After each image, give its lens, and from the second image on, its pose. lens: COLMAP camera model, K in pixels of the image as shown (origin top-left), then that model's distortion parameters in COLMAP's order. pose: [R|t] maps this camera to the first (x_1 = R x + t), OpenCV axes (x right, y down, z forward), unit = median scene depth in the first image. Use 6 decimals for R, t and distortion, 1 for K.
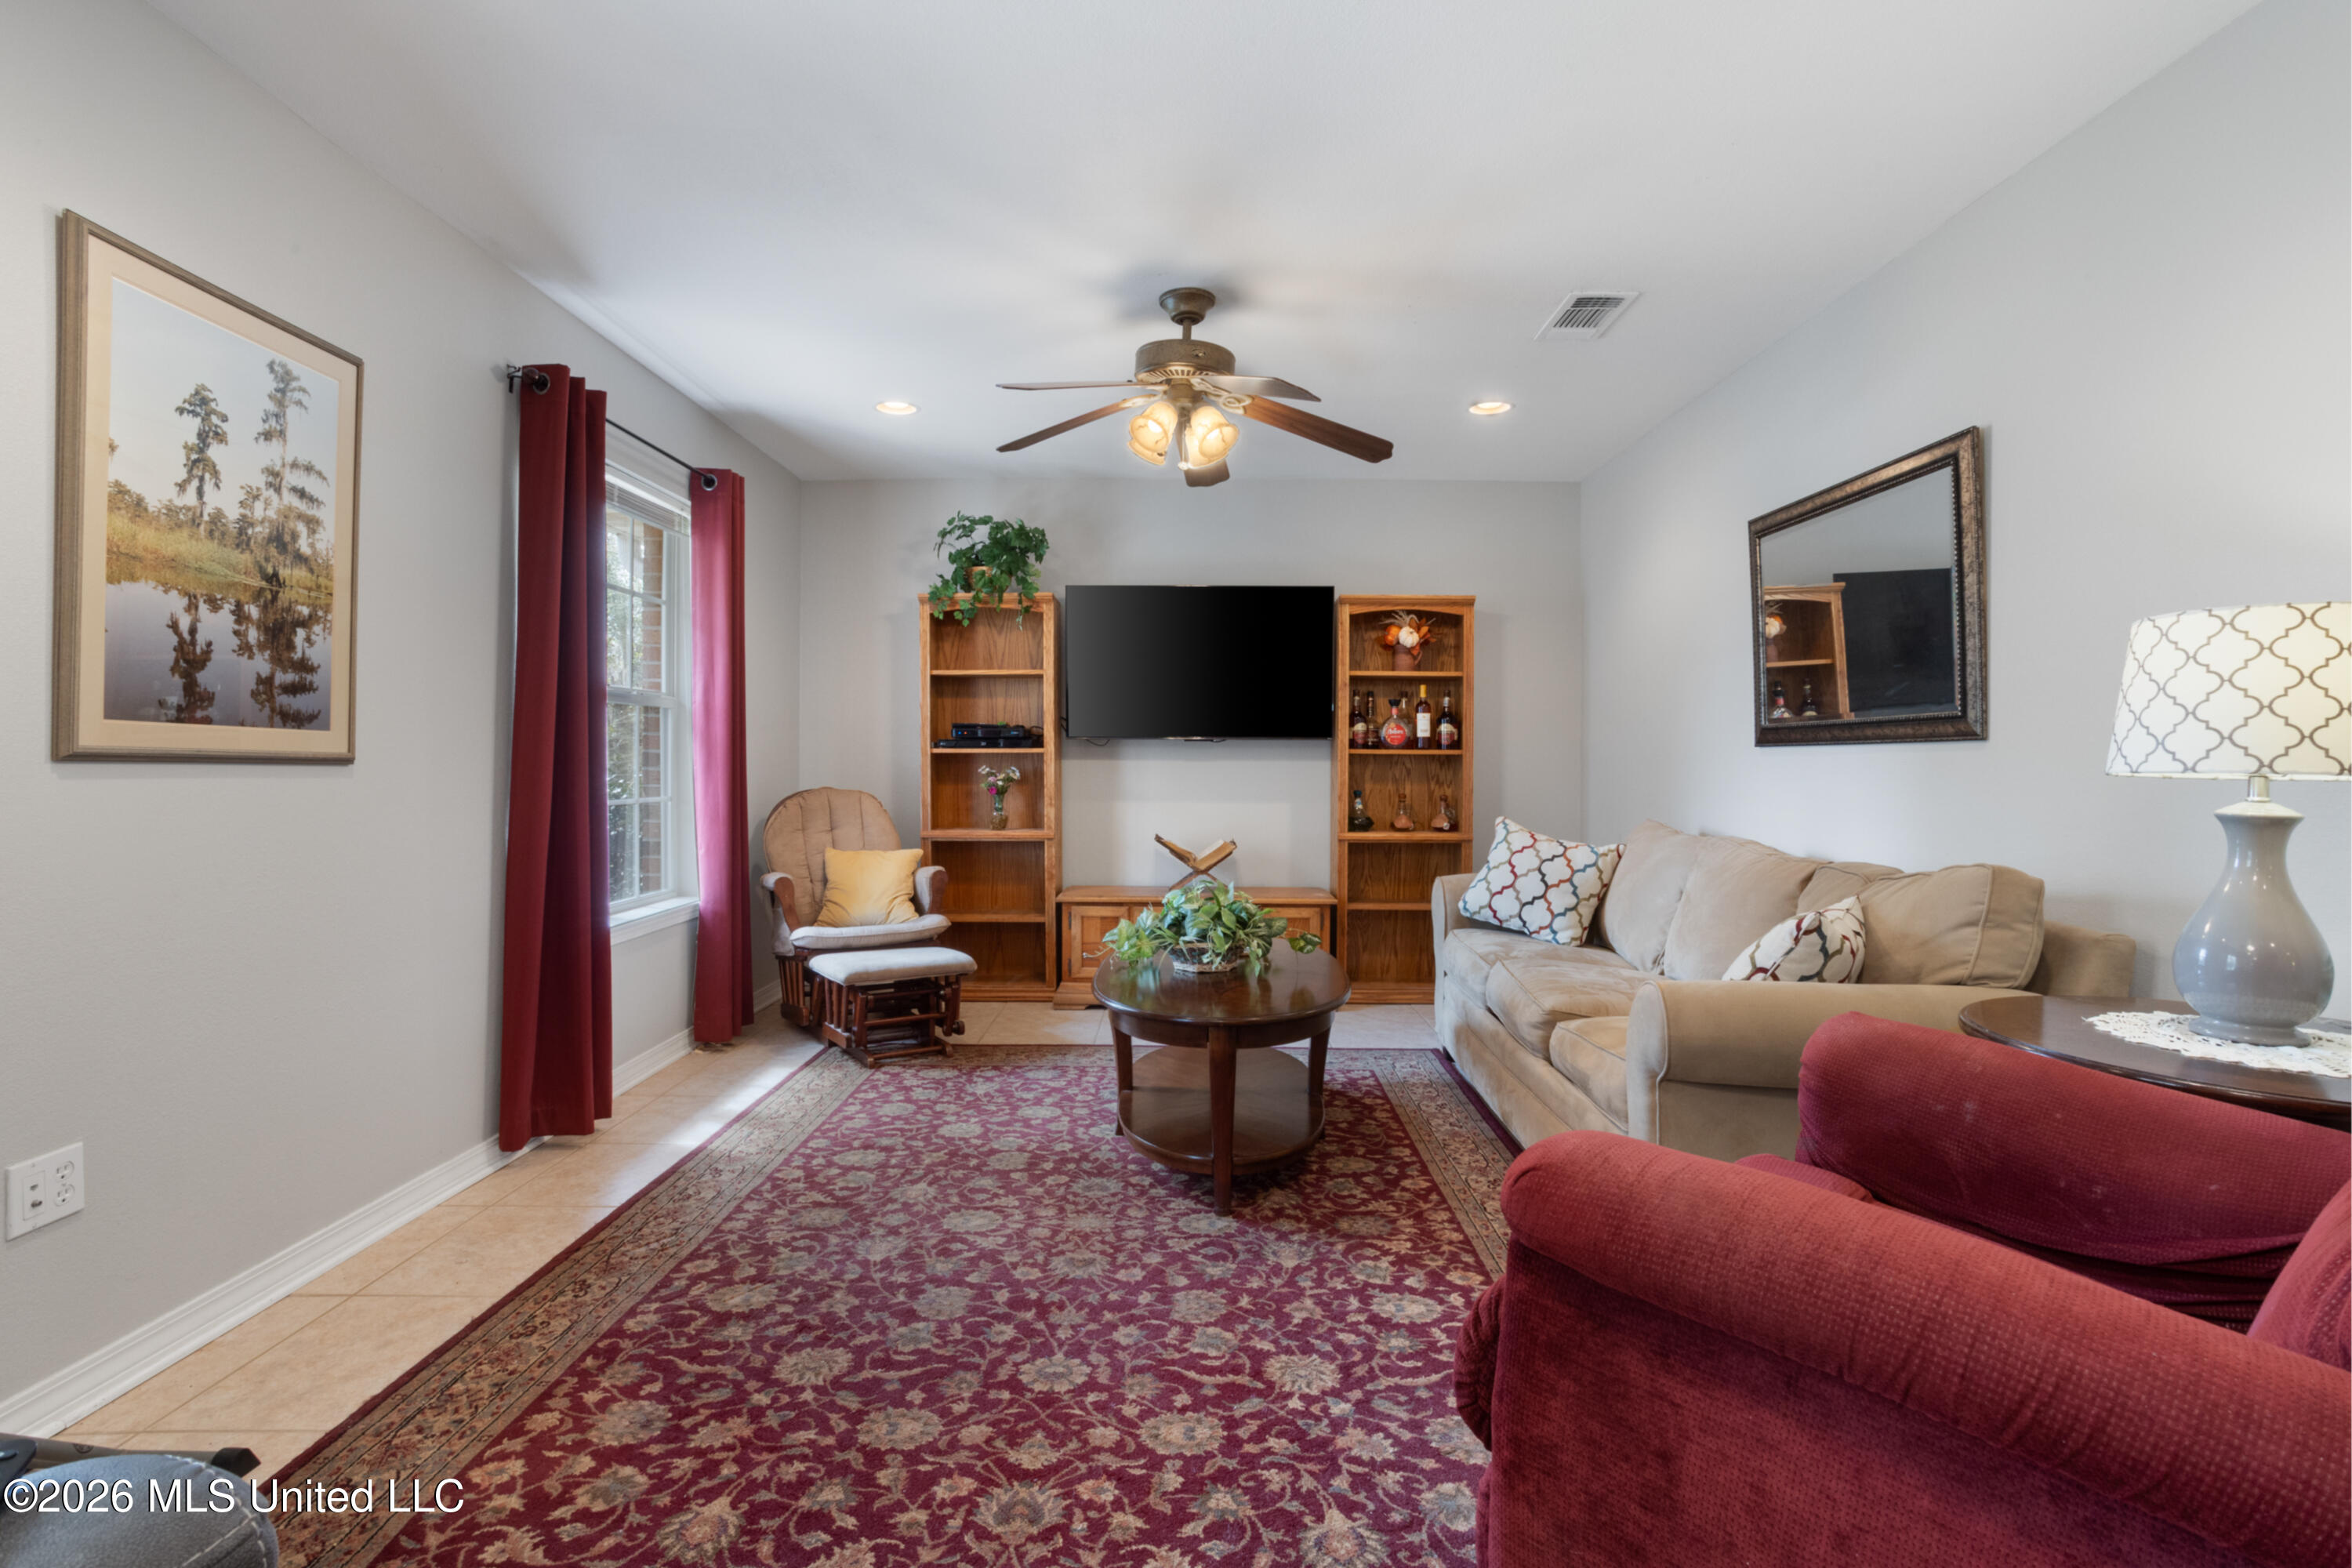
lens RADIAL K [[1084.4, 0, 1186.5], [0, 1084.4, 776.7], [0, 0, 1]] dist [0.000212, 0.000287]
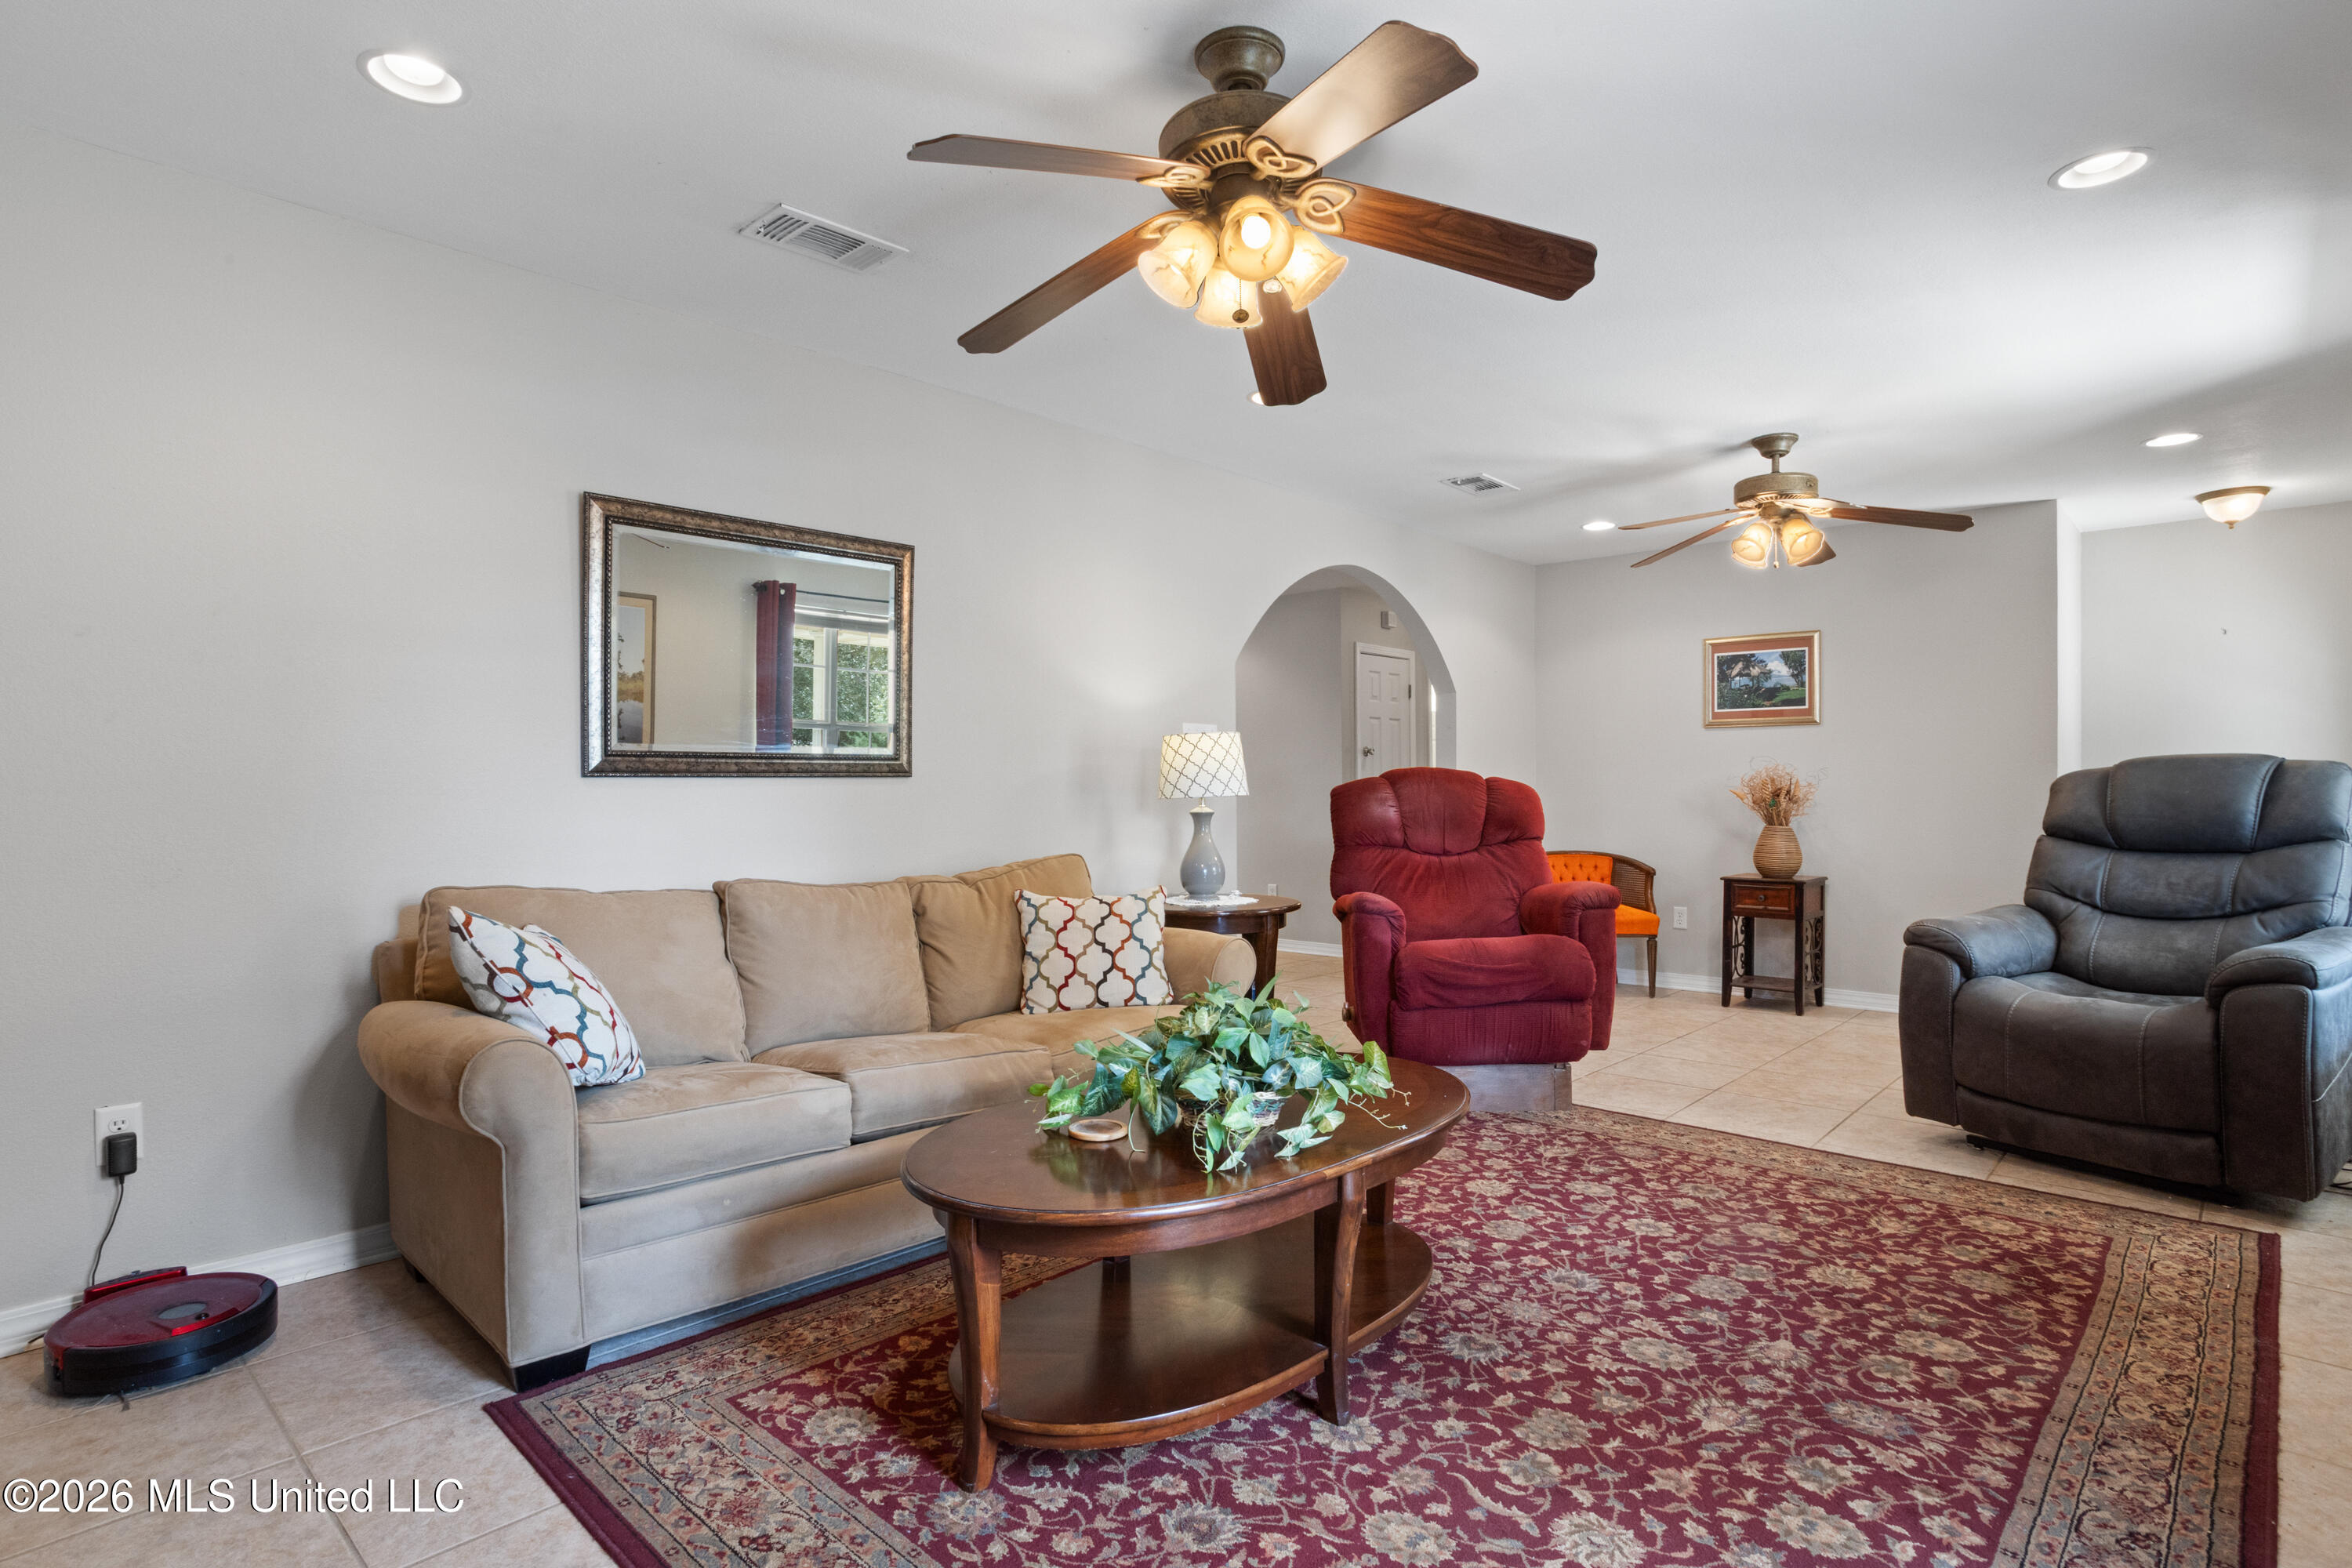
lens RADIAL K [[1195.0, 0, 1186.4], [0, 1195.0, 784.7], [0, 0, 1]] dist [0.001914, 0.002203]
pose [[-0.734030, 0.009388, 0.679053, -0.700296], [0.013487, 0.999909, 0.000756, -0.029507], [-0.678984, 0.009713, -0.734089, 2.404946]]
